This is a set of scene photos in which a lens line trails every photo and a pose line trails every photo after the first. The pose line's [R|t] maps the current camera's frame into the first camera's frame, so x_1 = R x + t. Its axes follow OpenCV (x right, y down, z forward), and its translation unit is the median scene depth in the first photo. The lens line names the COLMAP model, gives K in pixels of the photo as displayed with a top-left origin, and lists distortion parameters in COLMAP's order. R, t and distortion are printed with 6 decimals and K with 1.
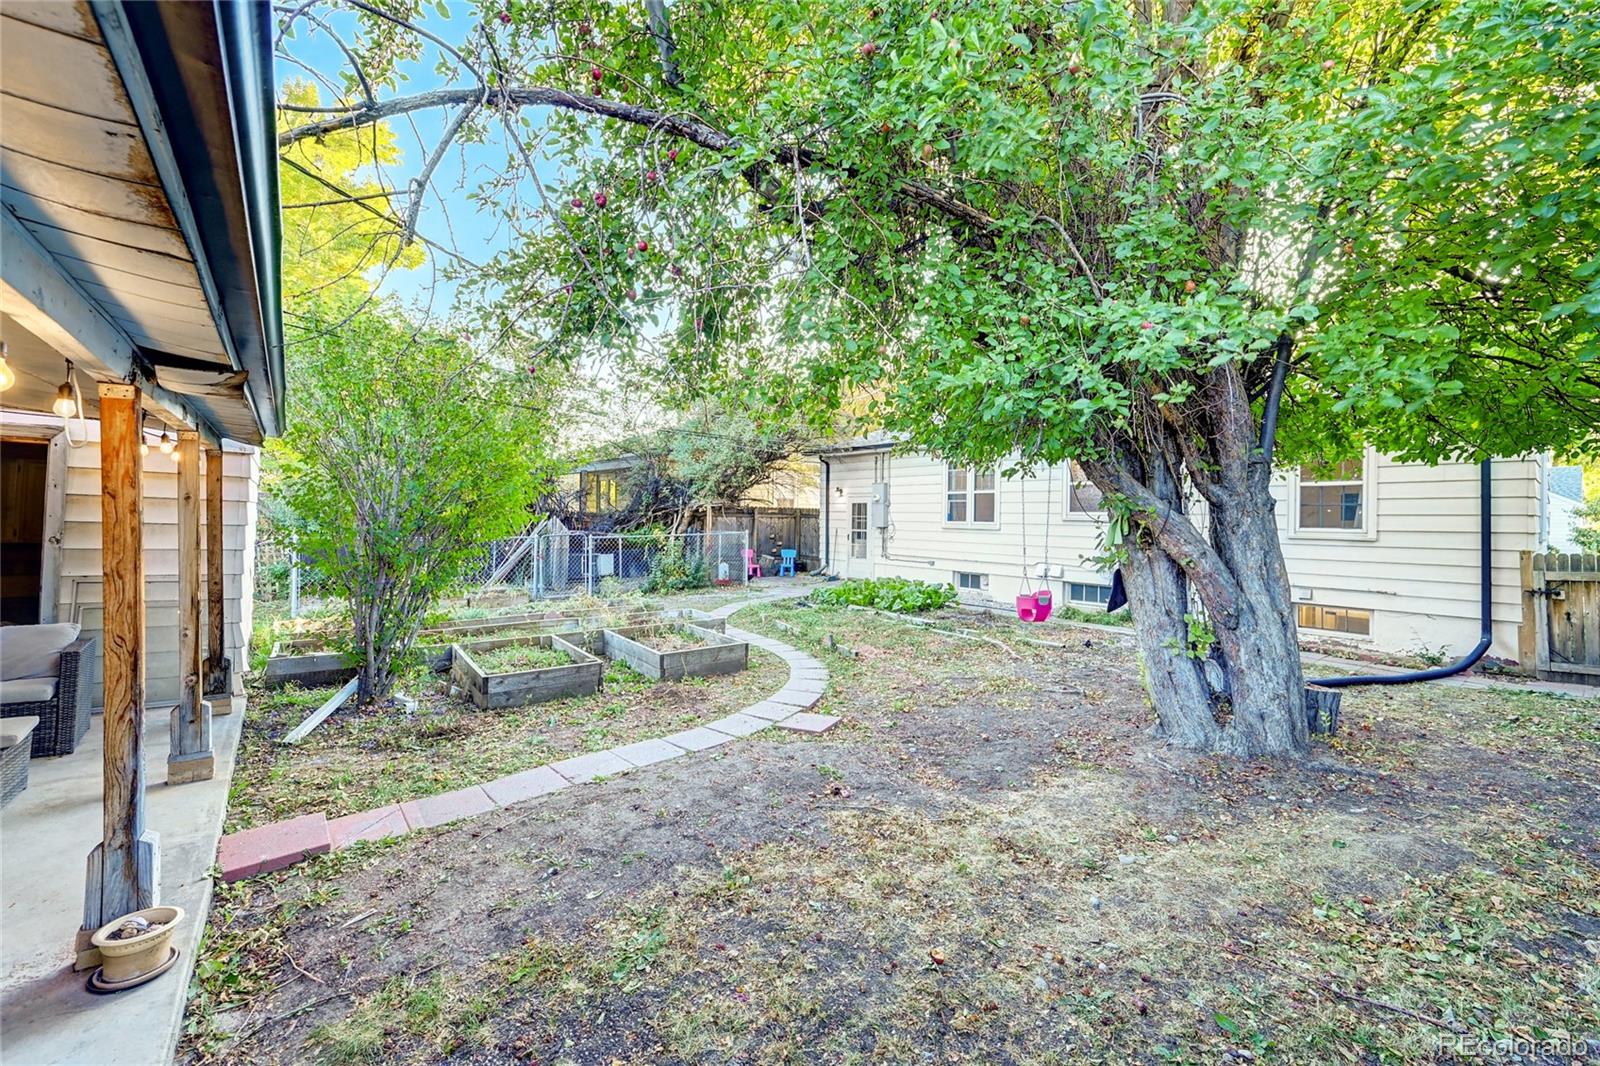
lens RADIAL K [[632.4, 0, 798.9], [0, 632.4, 527.2], [0, 0, 1]] dist [0.001585, 0.000359]
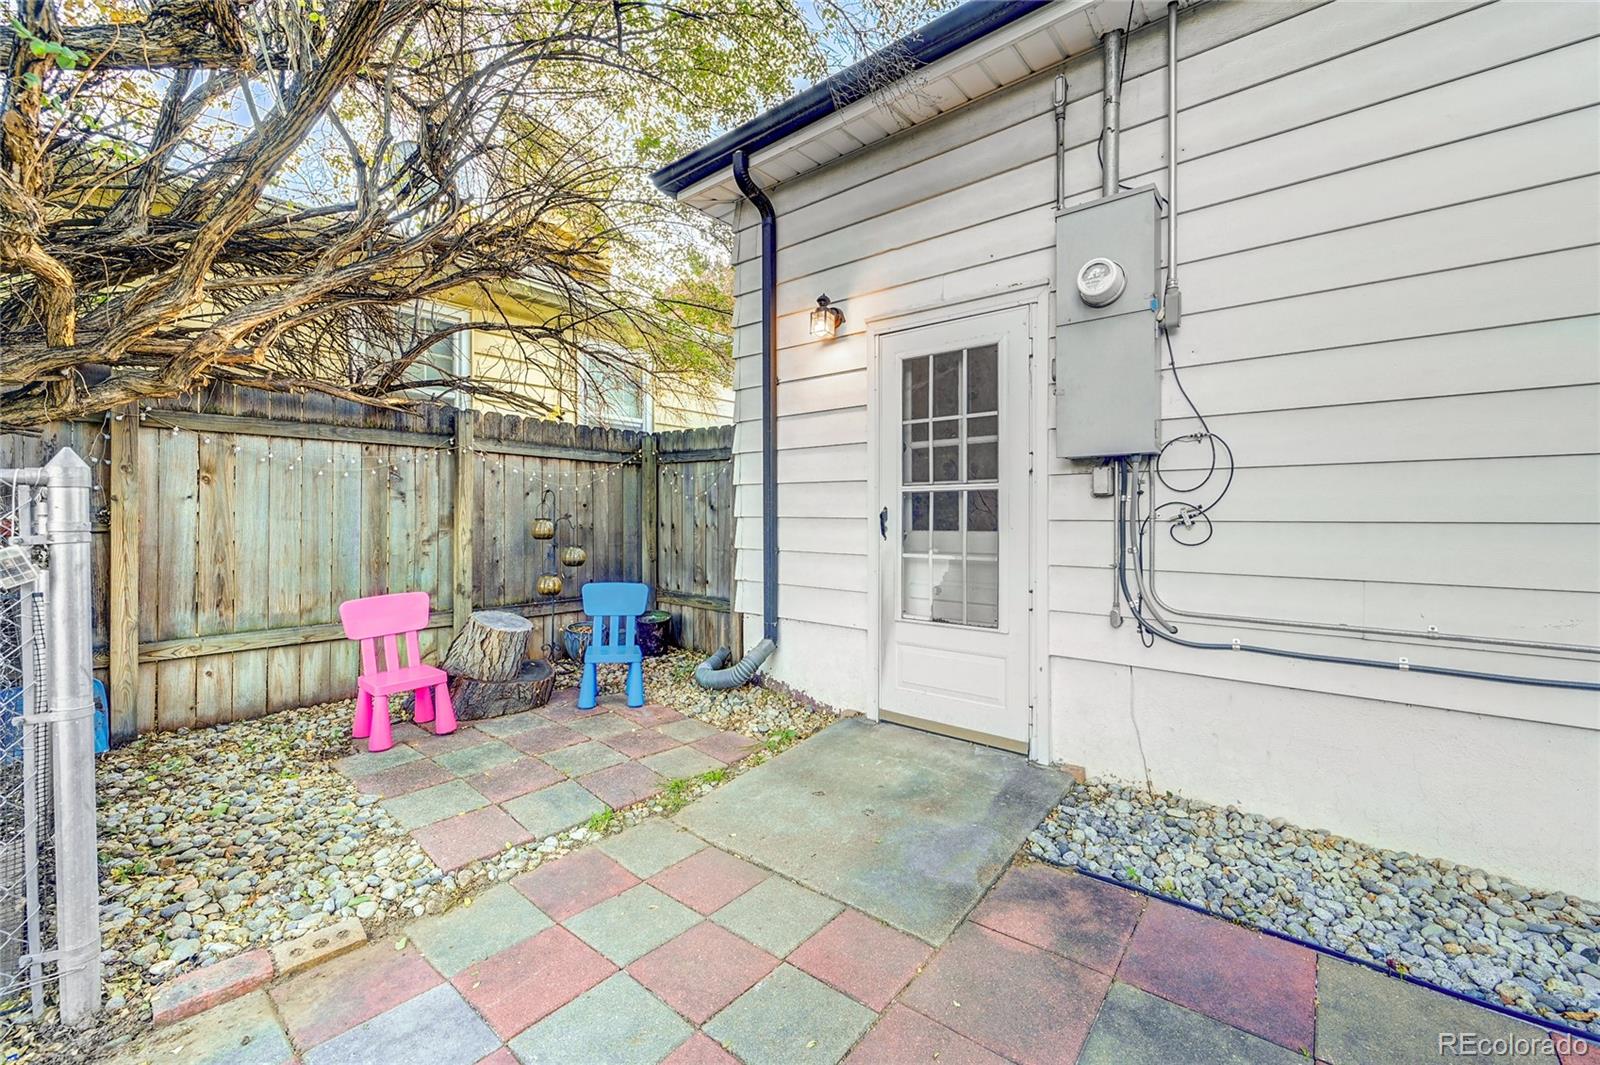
lens RADIAL K [[629.1, 0, 799.5], [0, 629.1, 527.0], [0, 0, 1]] dist [-0.002593, 0.000189]
pose [[0.978885, -0.018273, 0.203593, 0.007178], [0.017879, 0.999833, 0.003776, 0.015198], [-0.203628, -0.000056, 0.979048, 0.767818]]
